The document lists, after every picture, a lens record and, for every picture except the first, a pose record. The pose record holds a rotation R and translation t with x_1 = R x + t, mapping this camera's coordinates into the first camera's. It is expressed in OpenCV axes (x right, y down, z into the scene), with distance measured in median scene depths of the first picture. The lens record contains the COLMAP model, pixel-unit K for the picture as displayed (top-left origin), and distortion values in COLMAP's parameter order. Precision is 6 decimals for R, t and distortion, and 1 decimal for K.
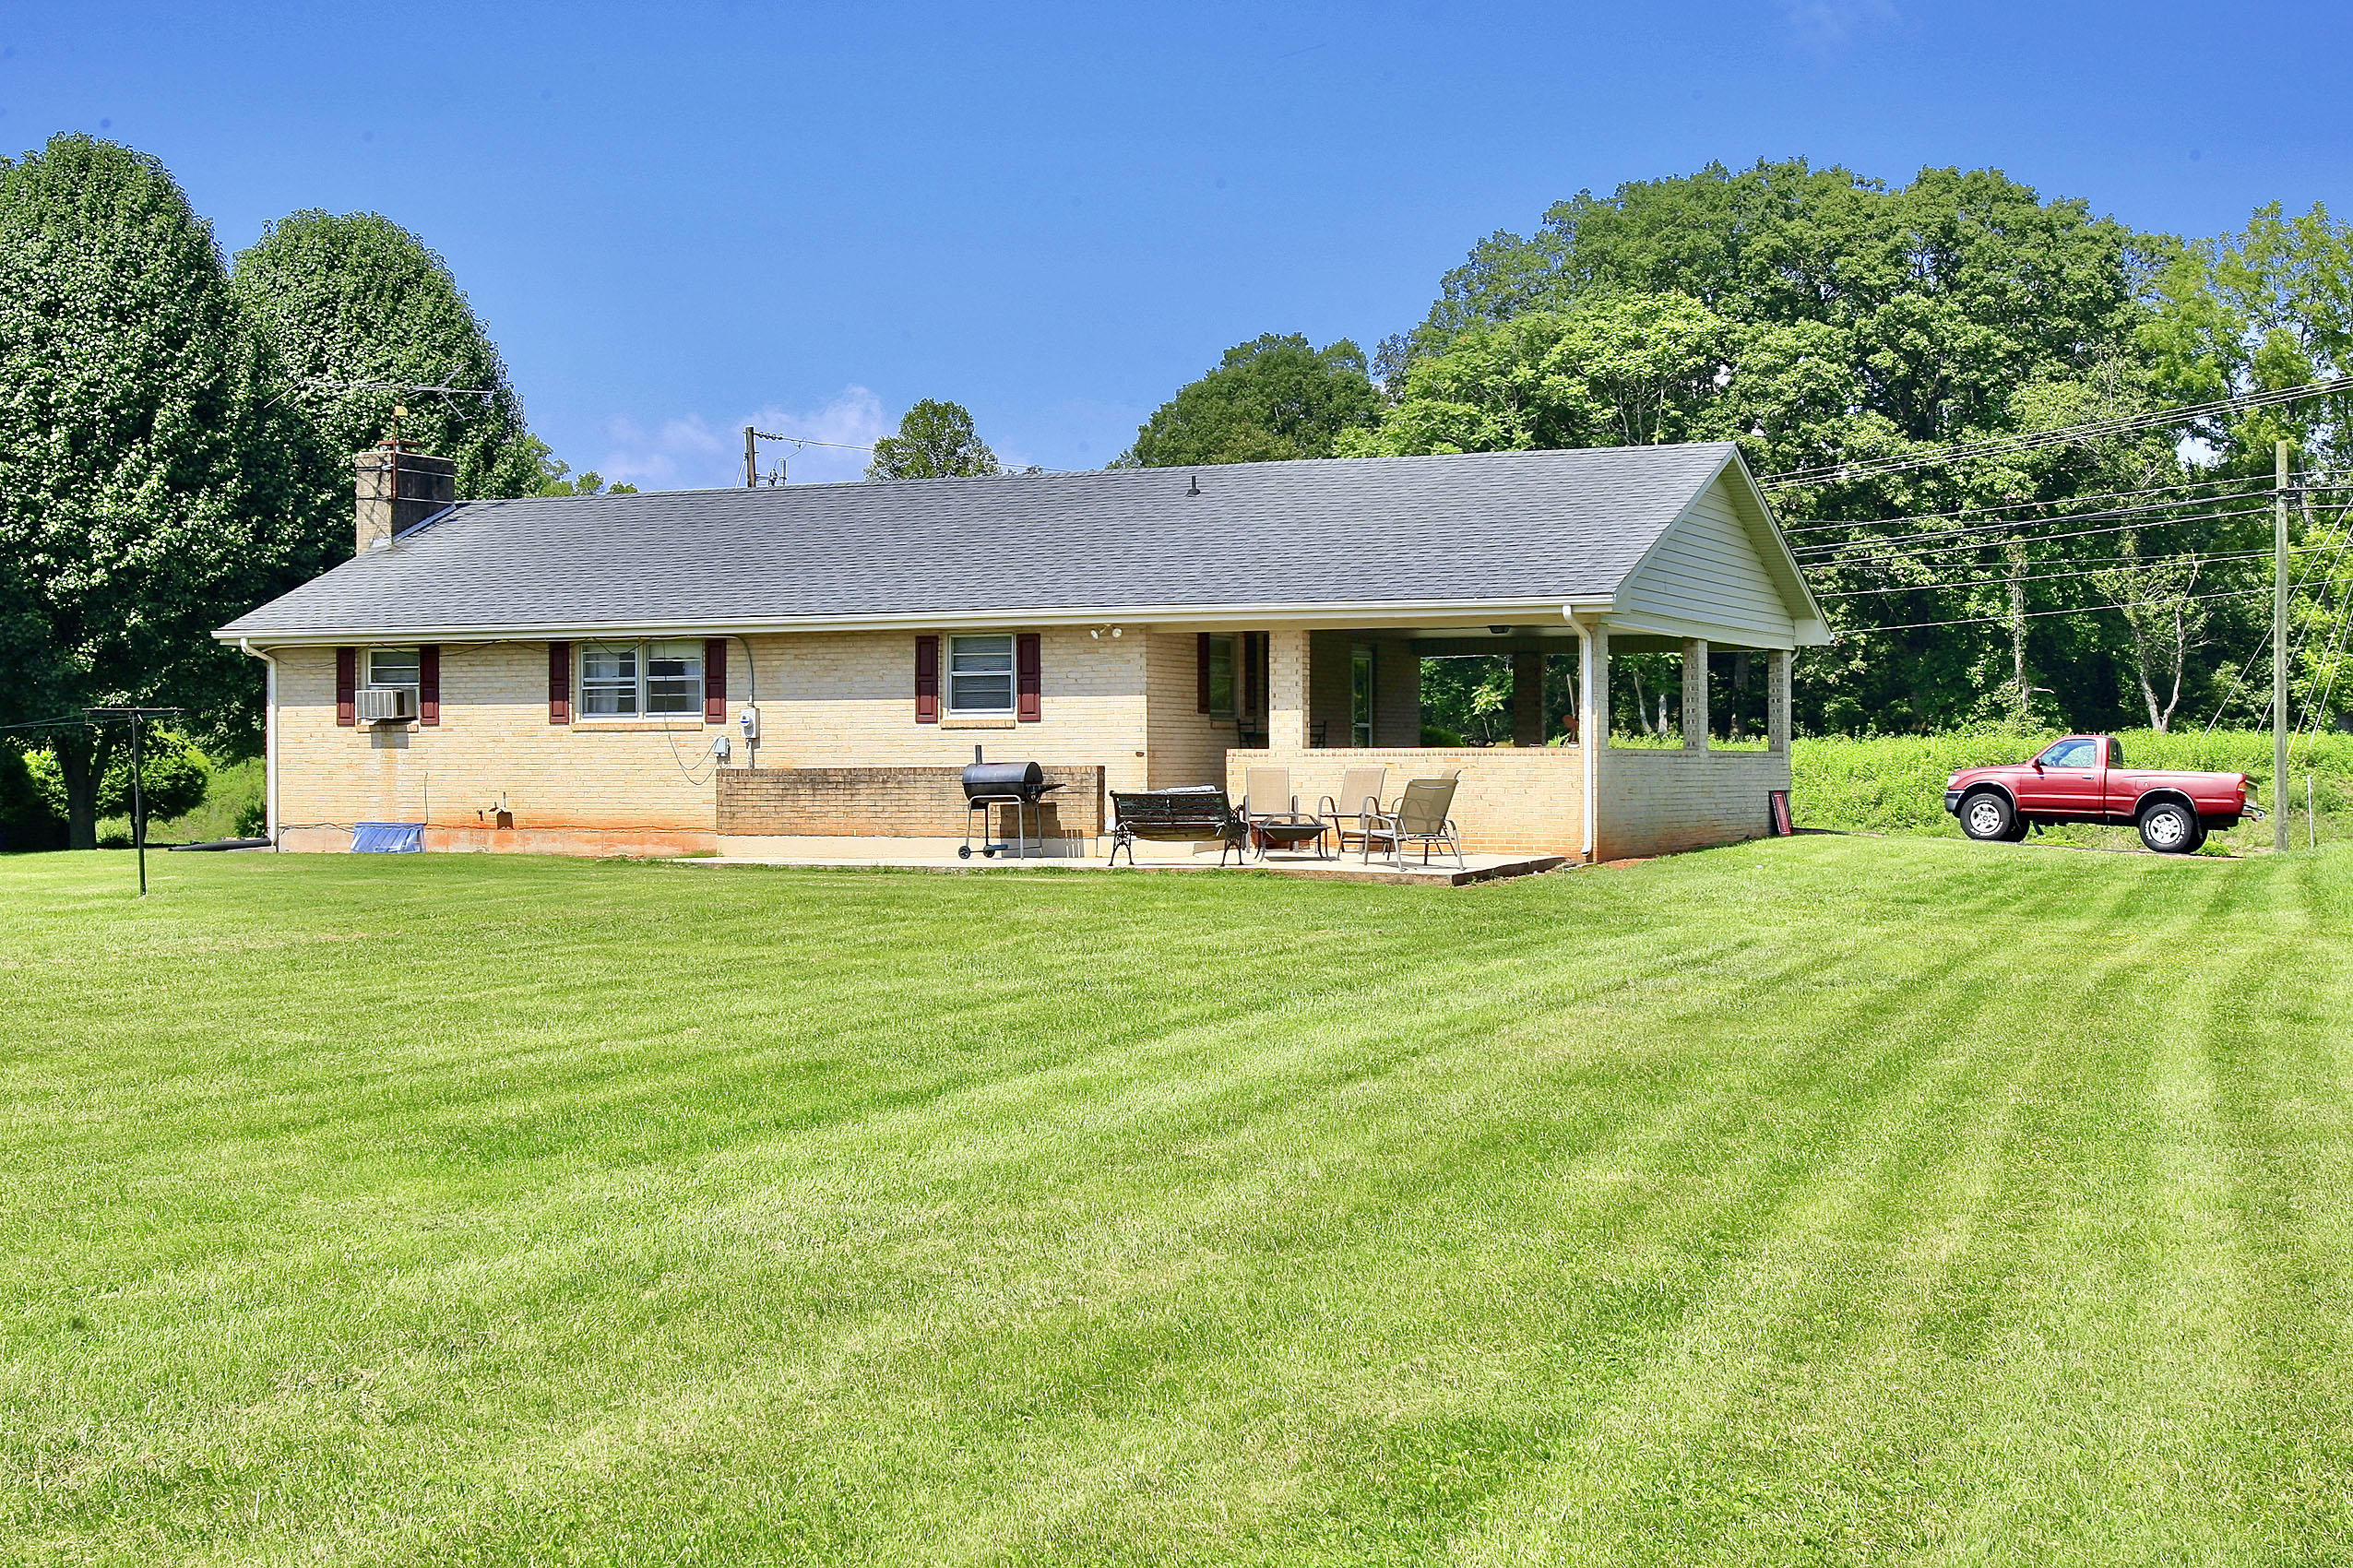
lens RADIAL K [[2876.3, 0, 1176.5], [0, 2876.3, 784.0], [0, 0, 1]] dist [-0.010678, 0.034801]
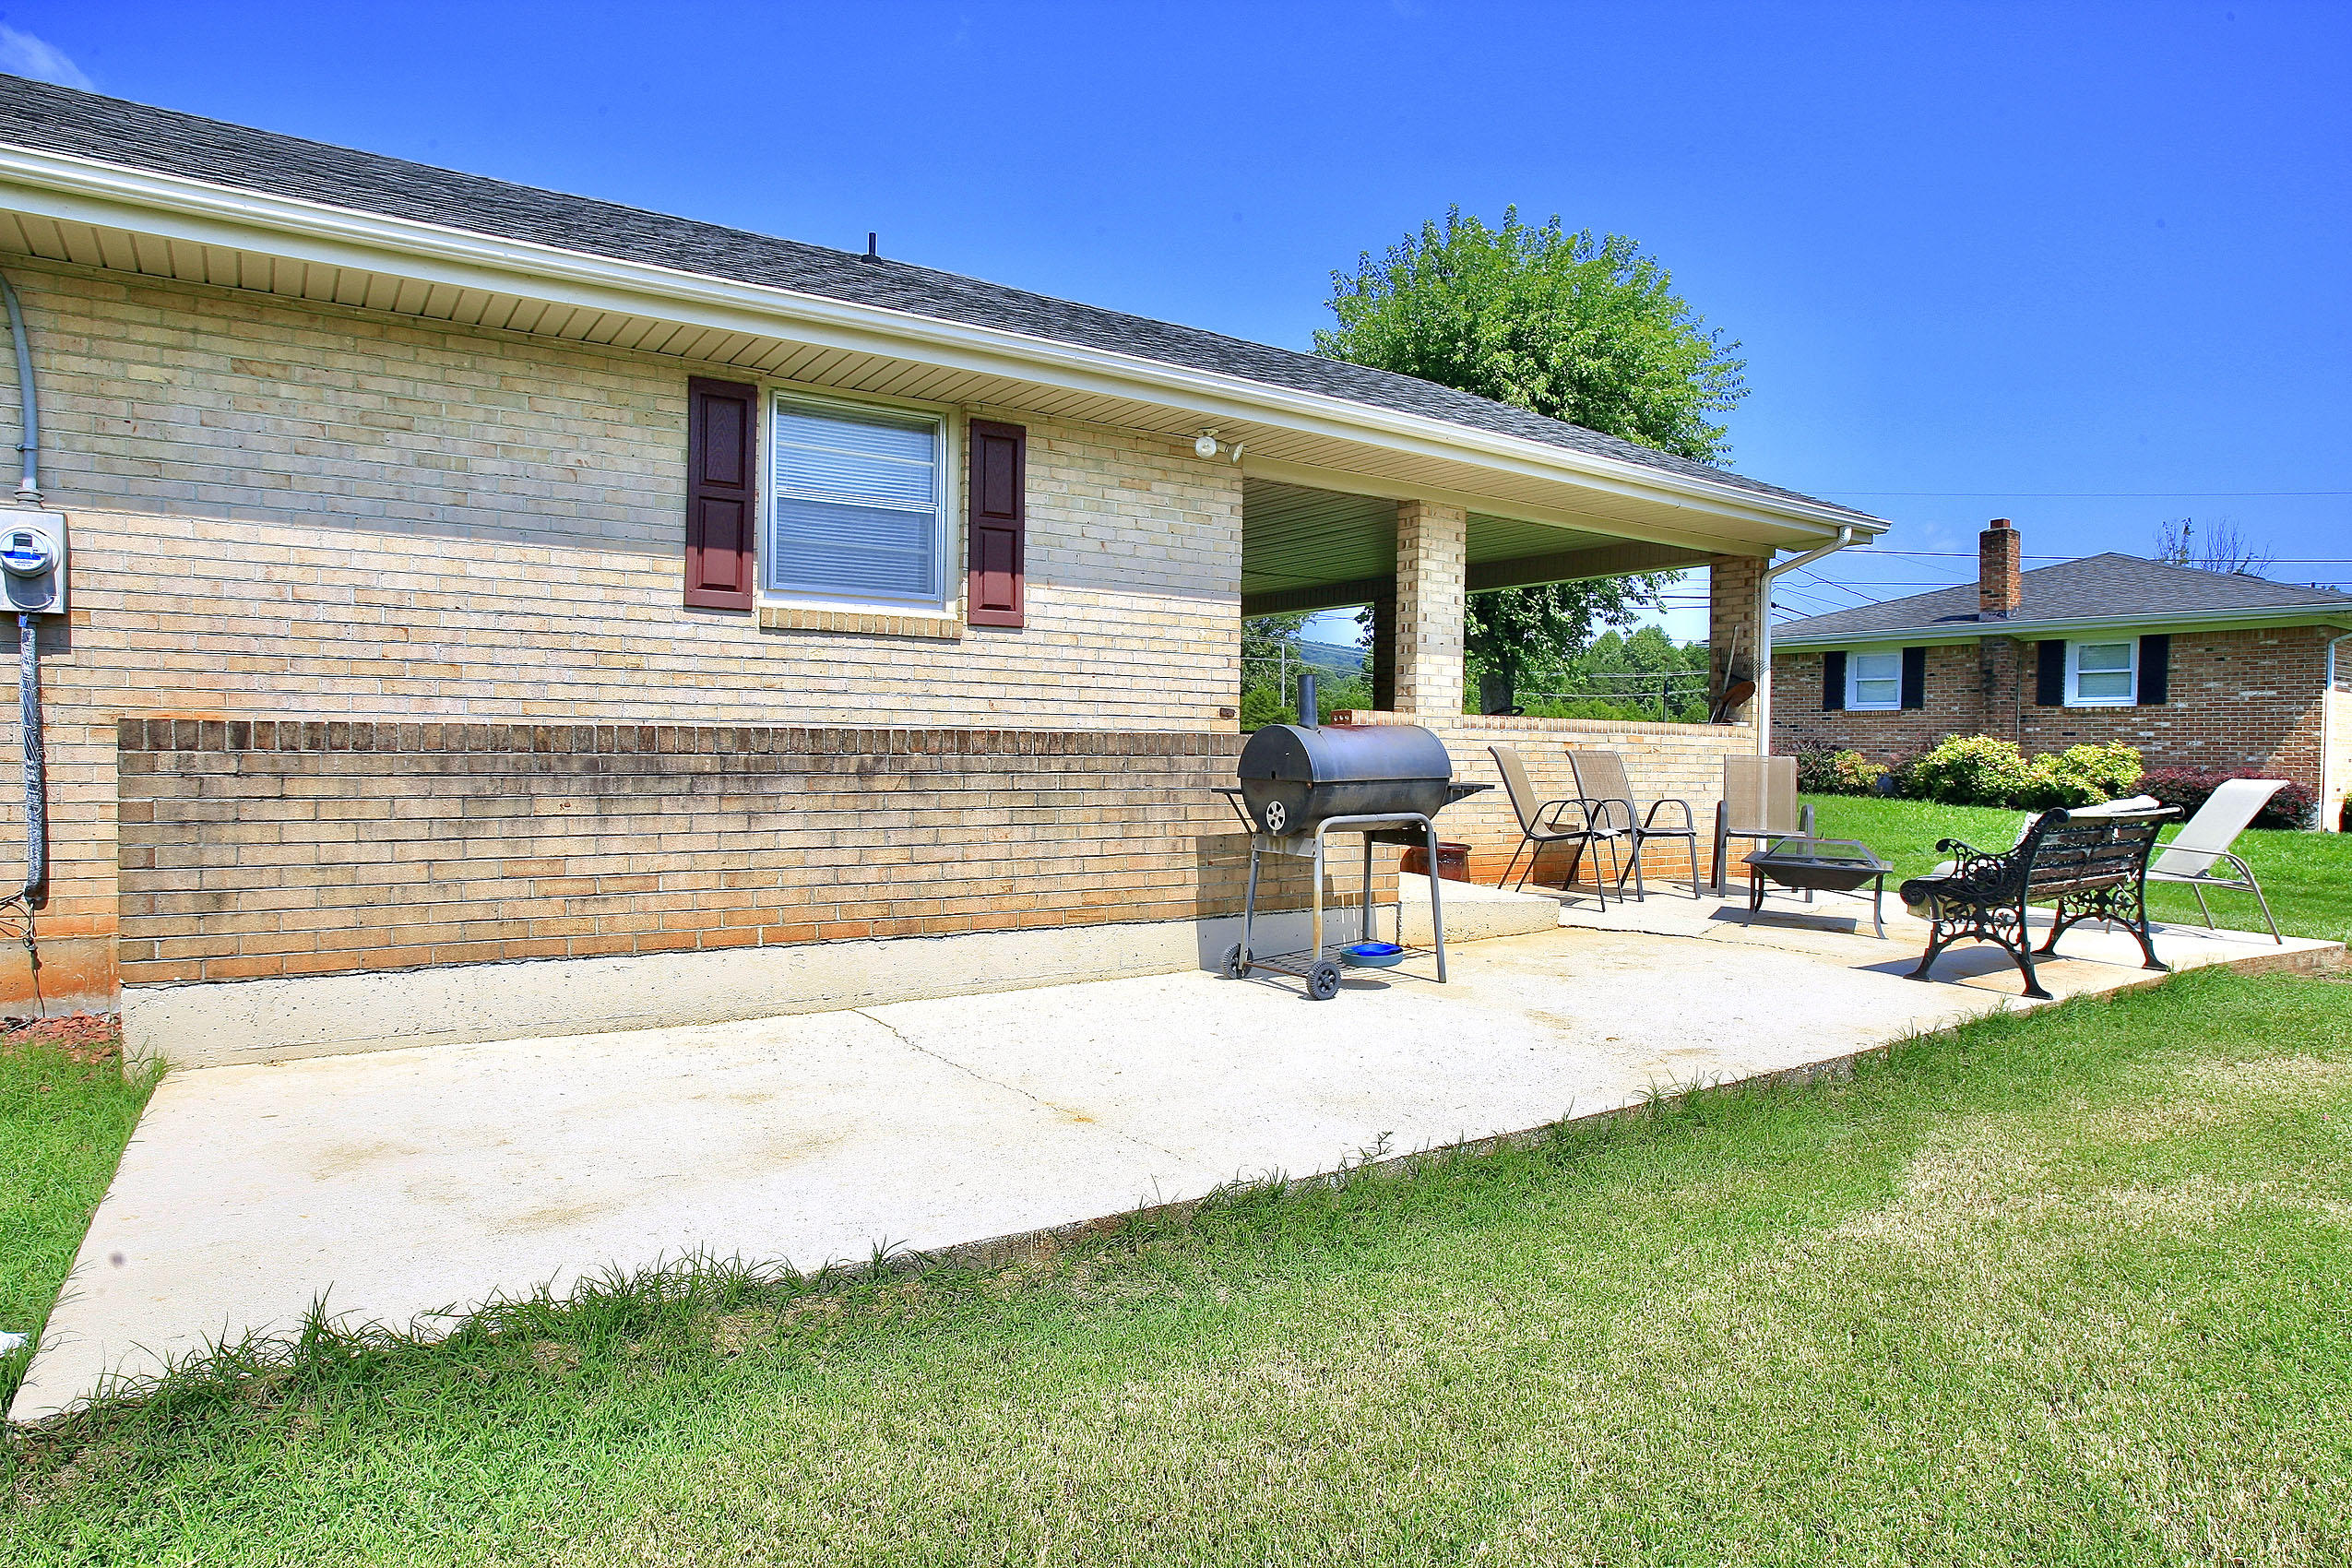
lens RADIAL K [[1376.9, 0, 1176.0], [0, 1376.9, 784.0], [0, 0, 1]] dist [-0.083590, 0.033135]
pose [[0.513644, -0.009879, 0.857946, -0.193419], [-0.009341, 0.999810, 0.017105, -0.002157], [-0.857952, -0.016800, 0.513454, 0.795170]]
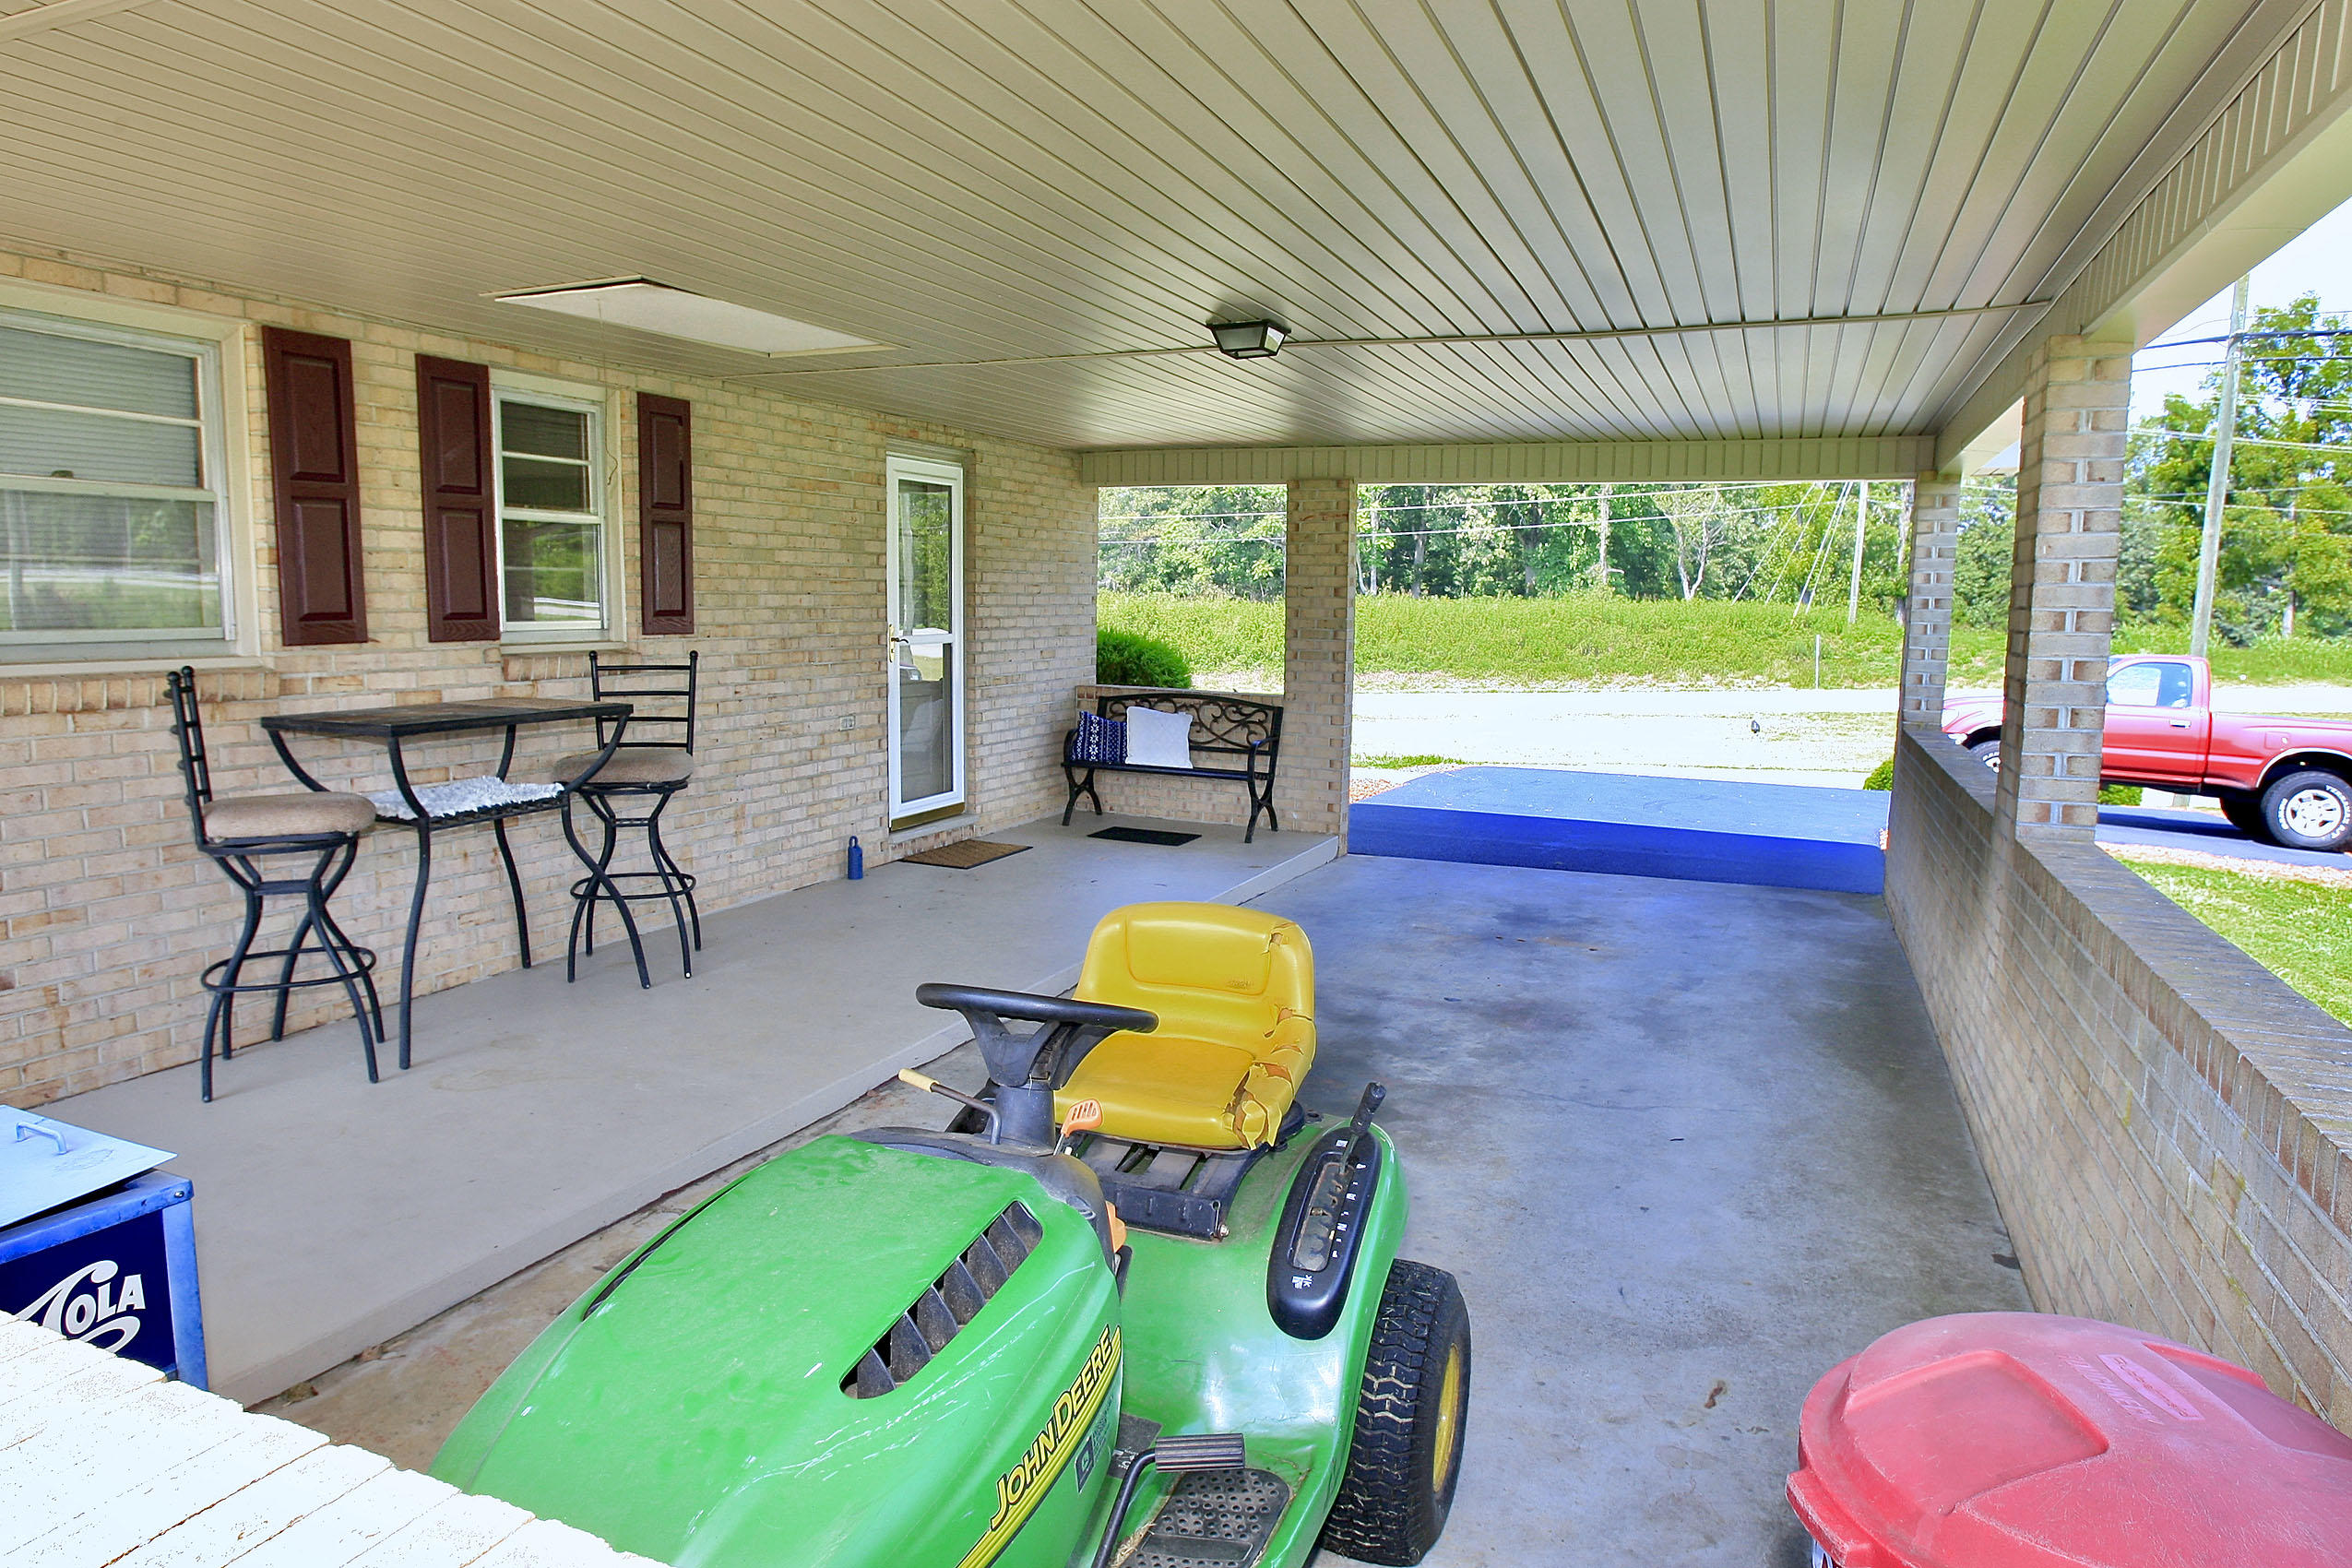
lens RADIAL K [[1428.7, 0, 1176.0], [0, 1428.7, 784.0], [0, 0, 1]] dist [-0.091435, 0.045537]
pose [[0.998836, 0.012574, 0.046573, 0.095205], [-0.018202, 0.992308, 0.122445, -0.026485], [-0.044675, -0.123150, 0.991382, 0.830205]]
